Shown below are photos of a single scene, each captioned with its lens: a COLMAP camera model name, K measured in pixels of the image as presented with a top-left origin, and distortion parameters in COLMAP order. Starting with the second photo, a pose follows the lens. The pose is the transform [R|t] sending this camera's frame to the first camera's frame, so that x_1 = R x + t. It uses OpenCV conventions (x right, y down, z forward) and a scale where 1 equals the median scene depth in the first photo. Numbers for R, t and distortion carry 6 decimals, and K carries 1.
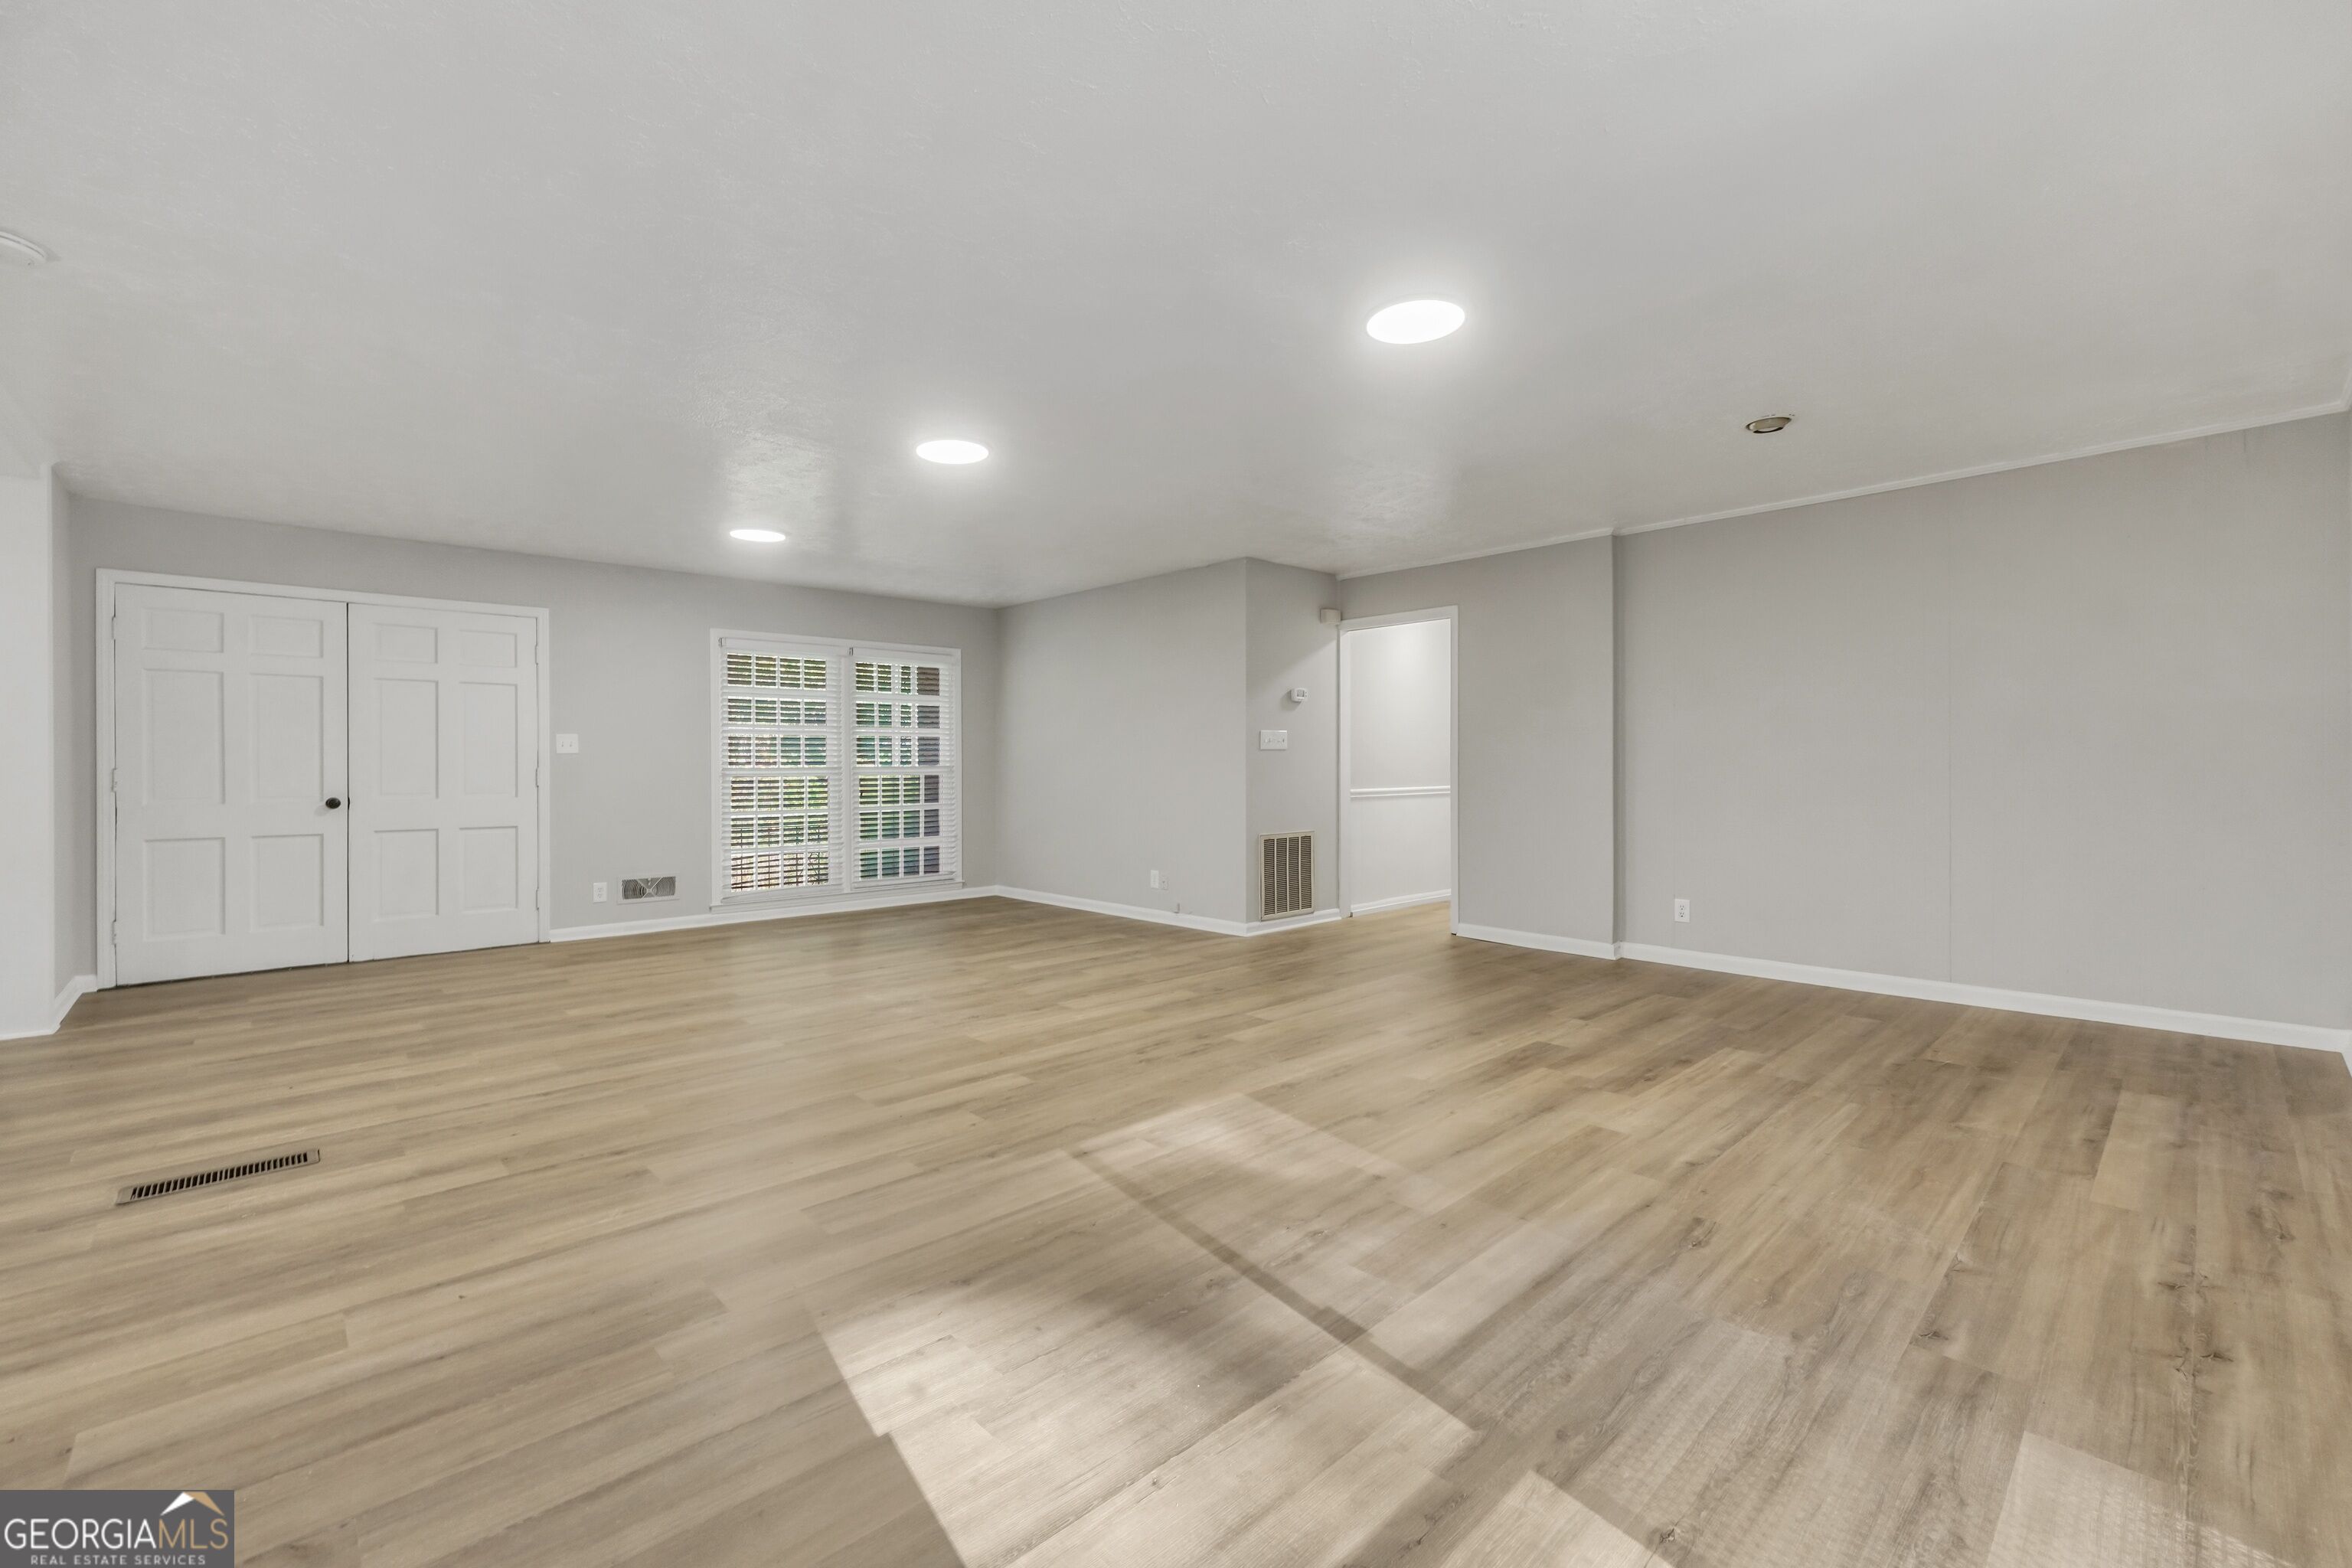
lens RADIAL K [[989.6, 0, 1160.3], [0, 989.6, 767.1], [0, 0, 1]] dist [-0.020595, 0.006744]
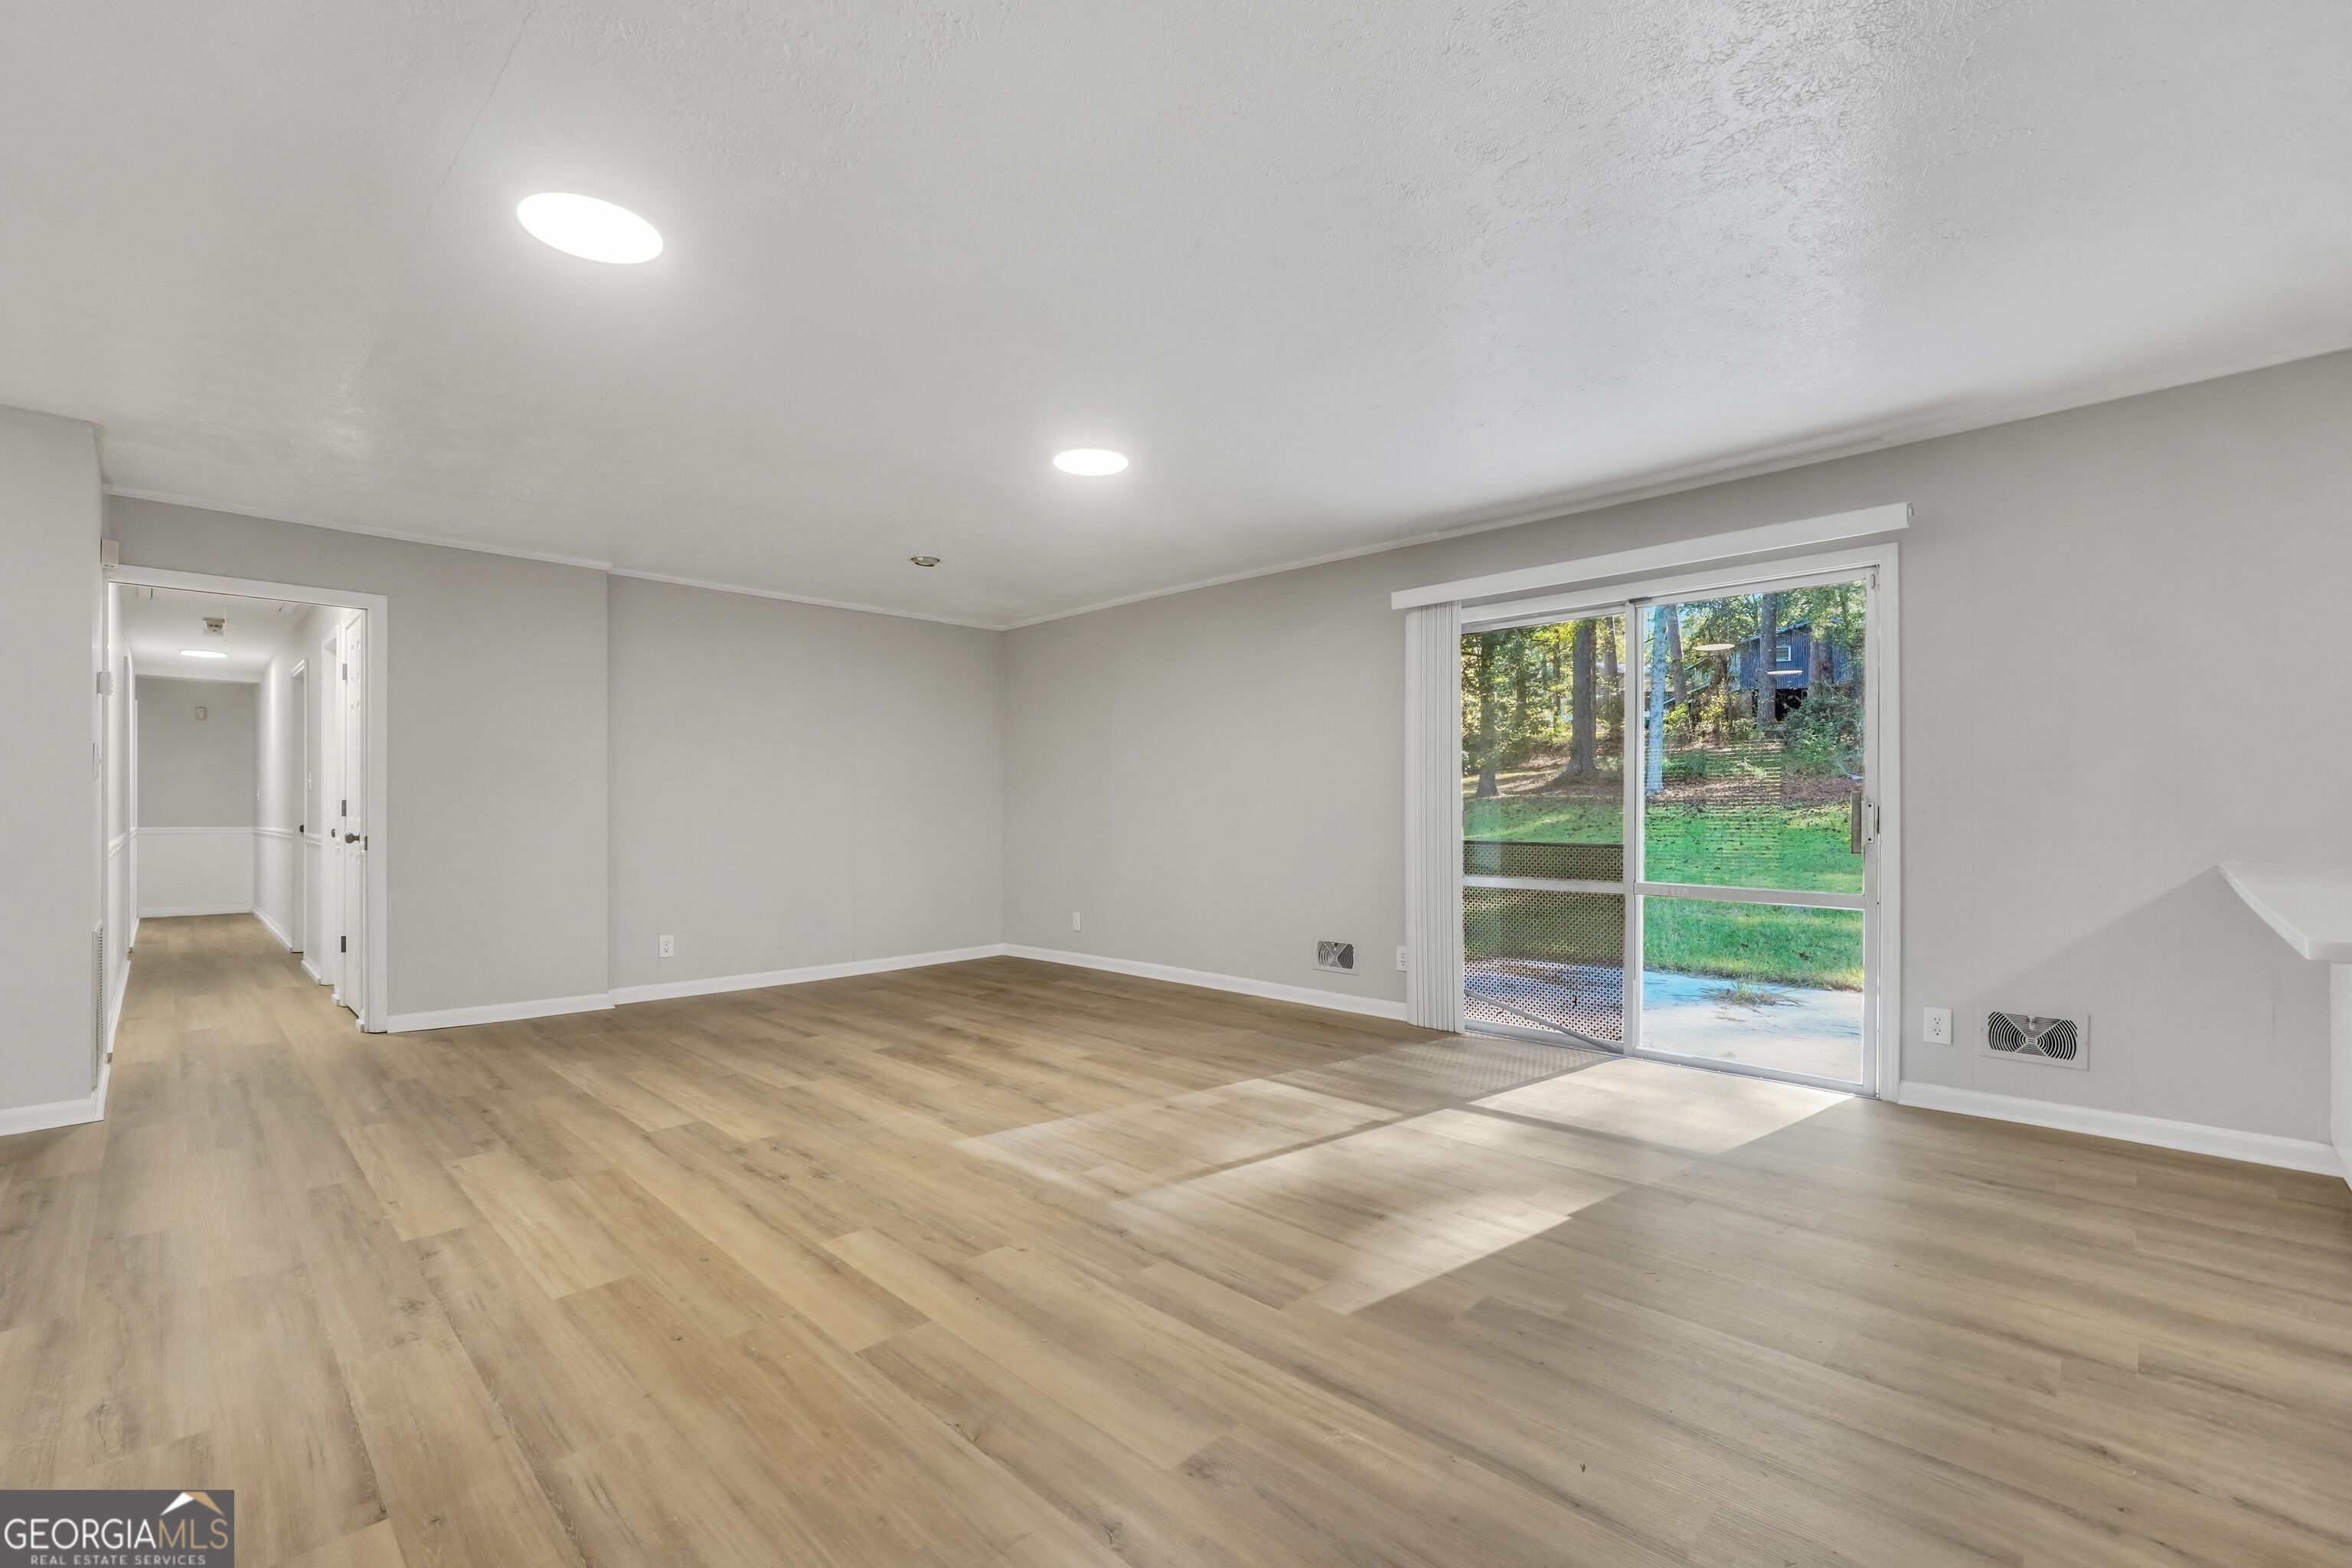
lens RADIAL K [[1004.6, 0, 1162.4], [0, 1004.6, 813.5], [0, 0, 1]] dist [-0.011879, 0.000453]
pose [[-0.042304, 0.000938, 0.999104, -0.582489], [0.000894, 0.999999, -0.000901, 0.005348], [-0.999104, 0.000855, -0.042304, 0.531664]]
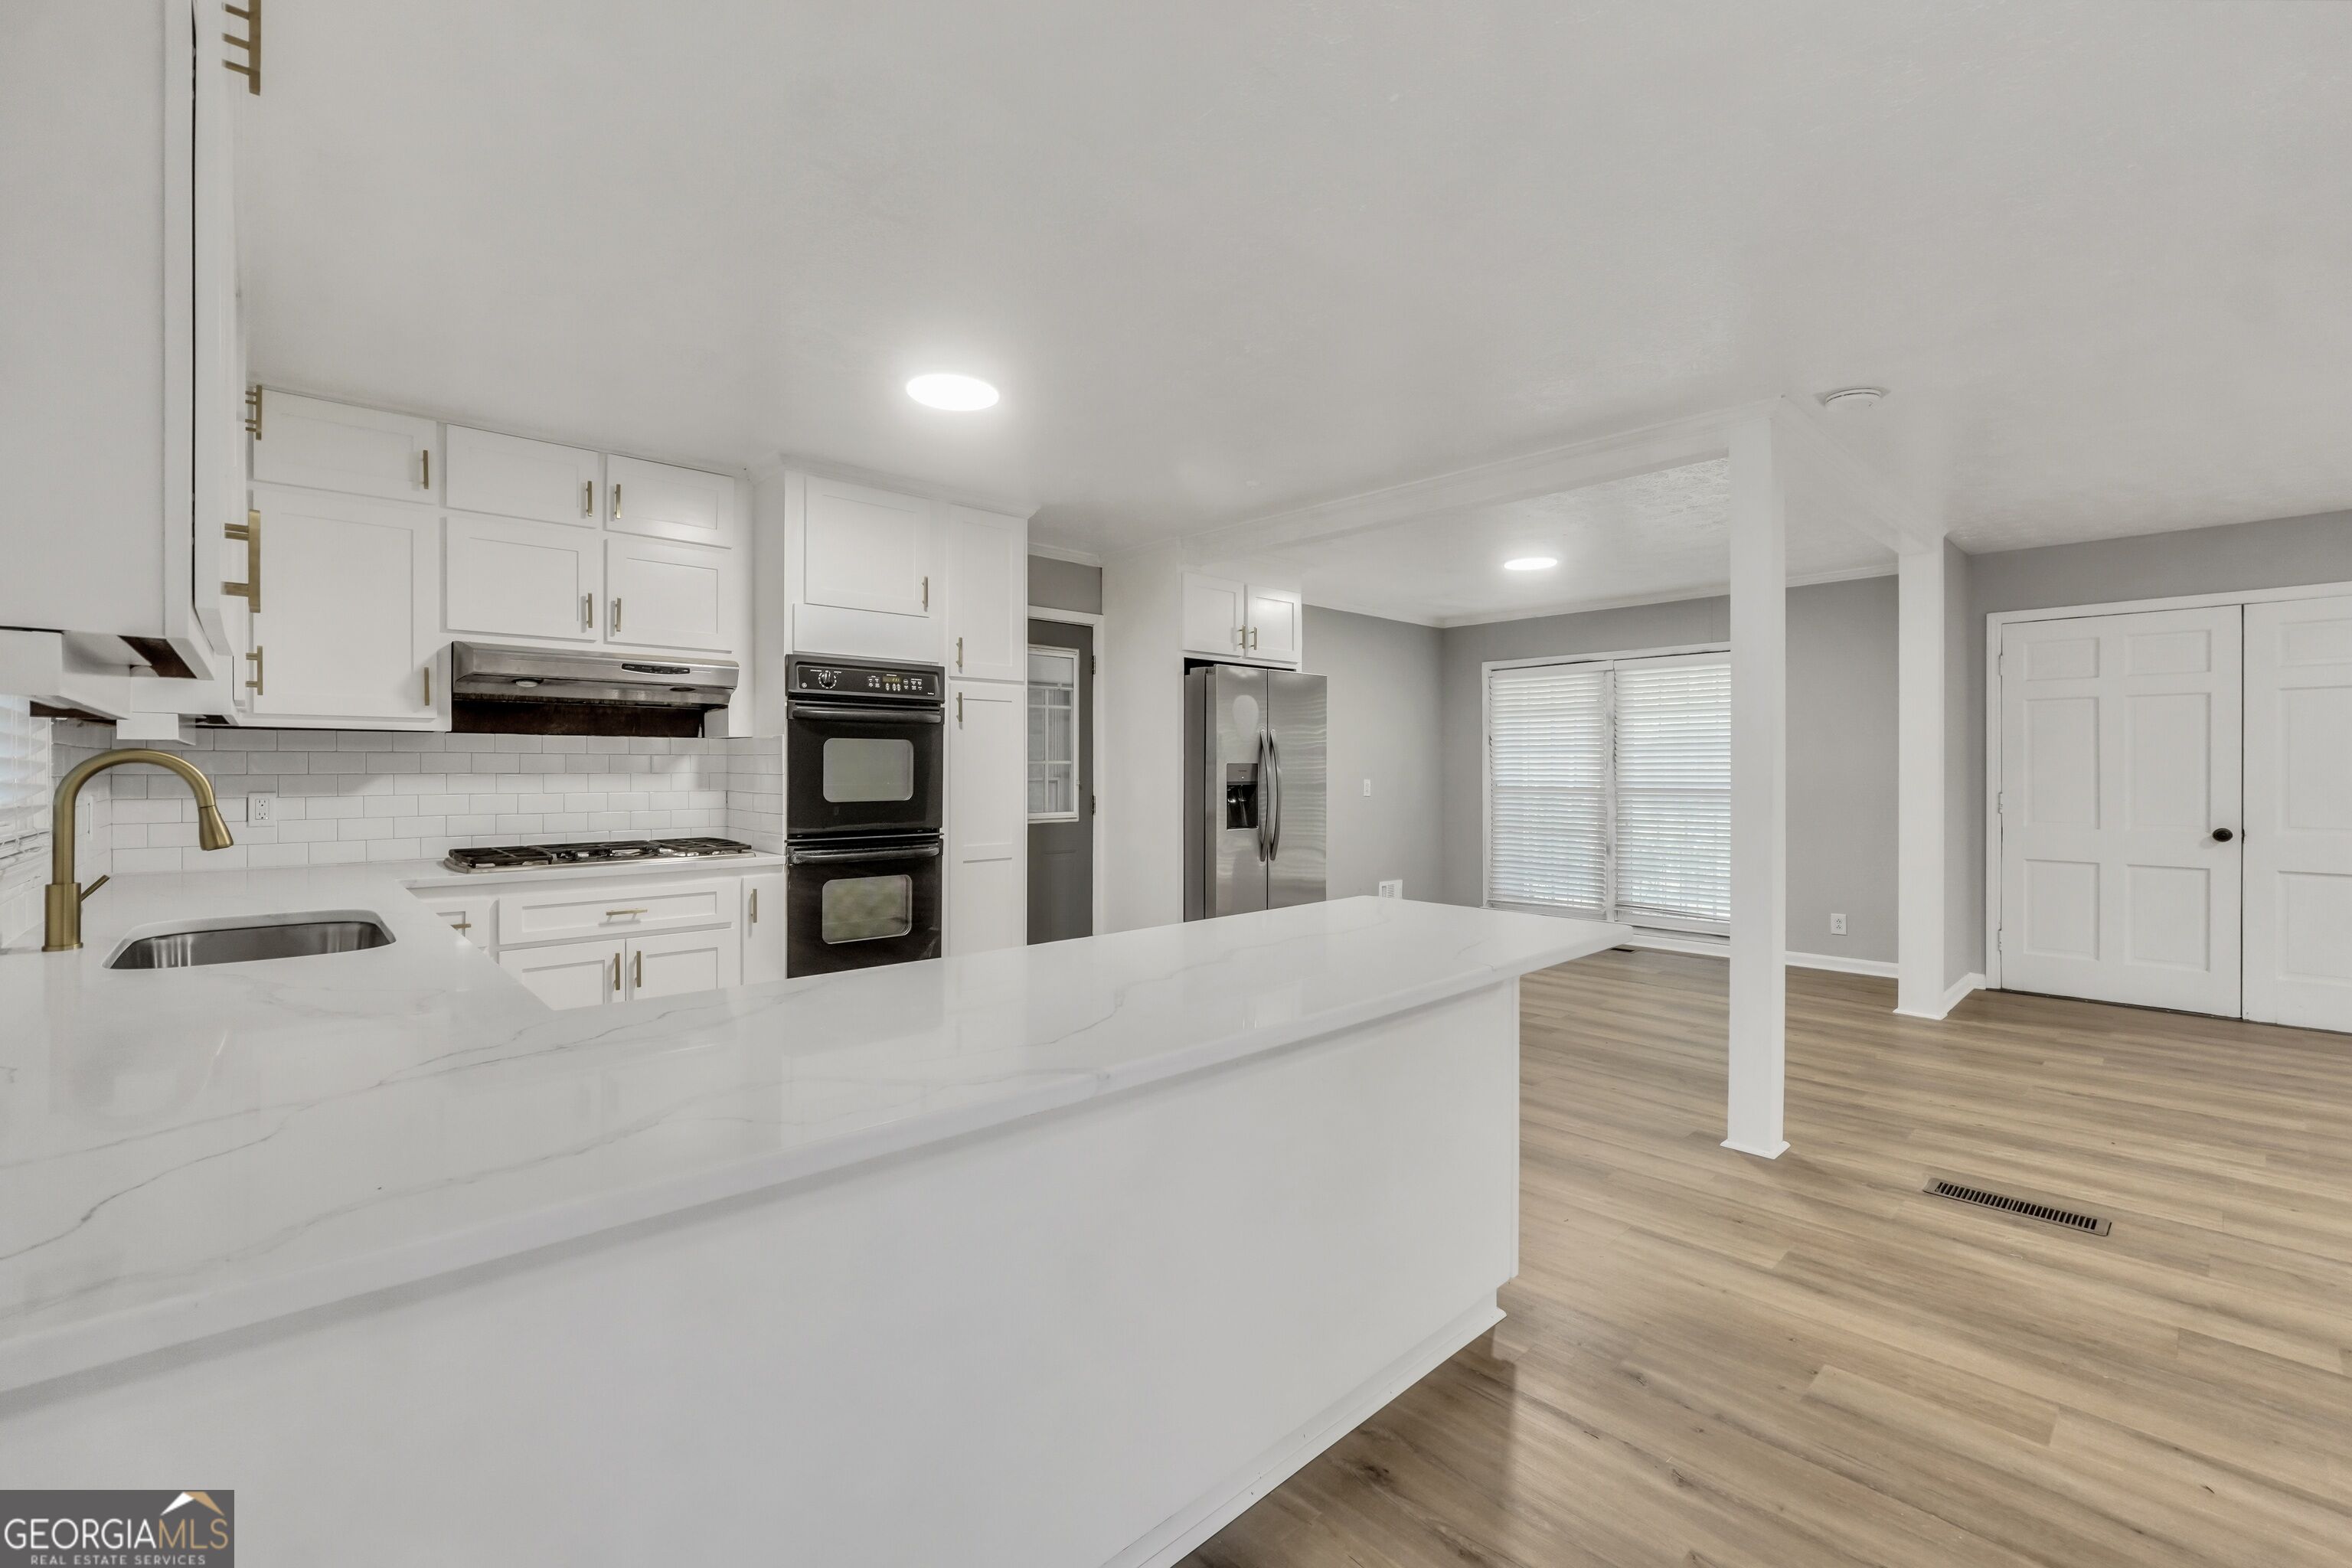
lens RADIAL K [[994.2, 0, 1158.4], [0, 994.2, 768.1], [0, 0, 1]] dist [-0.019175, 0.007257]
pose [[-0.005204, 0.001915, -0.999985, 0.048922], [-0.000017, 0.999998, 0.001915, -0.026672], [0.999986, 0.000027, -0.005204, 0.044938]]
